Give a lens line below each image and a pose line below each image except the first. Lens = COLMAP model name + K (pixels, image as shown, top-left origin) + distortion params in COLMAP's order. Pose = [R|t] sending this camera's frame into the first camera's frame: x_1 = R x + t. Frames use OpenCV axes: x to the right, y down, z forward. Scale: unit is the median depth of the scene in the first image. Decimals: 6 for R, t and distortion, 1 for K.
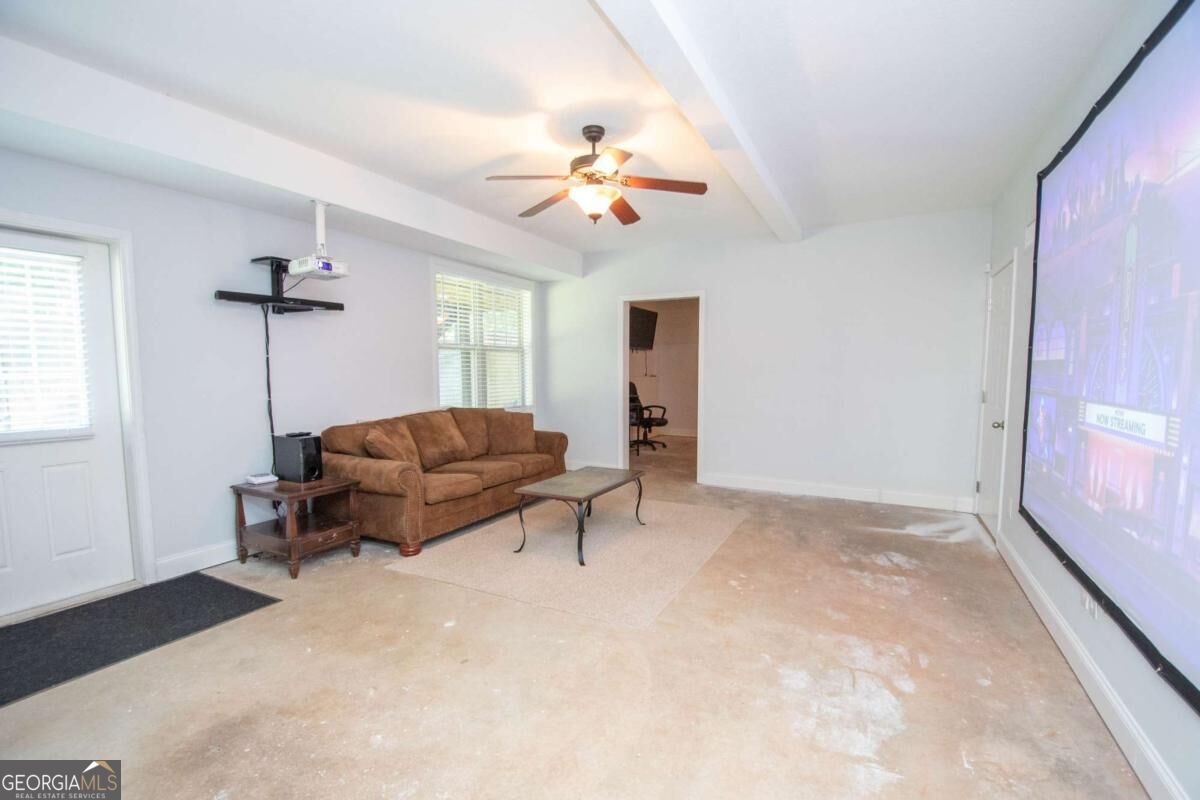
lens RADIAL K [[526.5, 0, 600.7], [0, 526.5, 414.2], [0, 0, 1]] dist [0.013051, -0.020948]
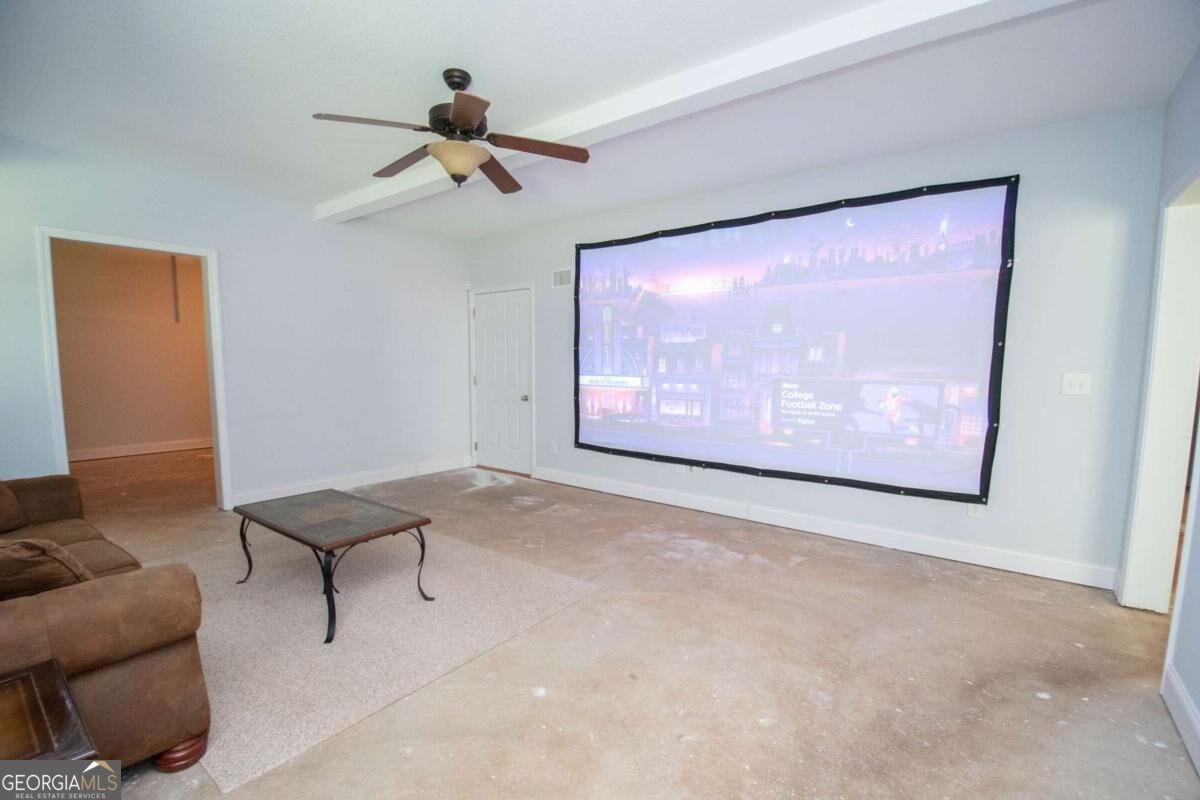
lens RADIAL K [[526.5, 0, 600.7], [0, 526.5, 414.2], [0, 0, 1]] dist [0.013051, -0.020948]
pose [[0.161857, -0.089374, 0.982759, -0.858617], [0.070625, 0.994386, 0.078799, -0.045882], [-0.984284, 0.056653, 0.167260, 0.668789]]
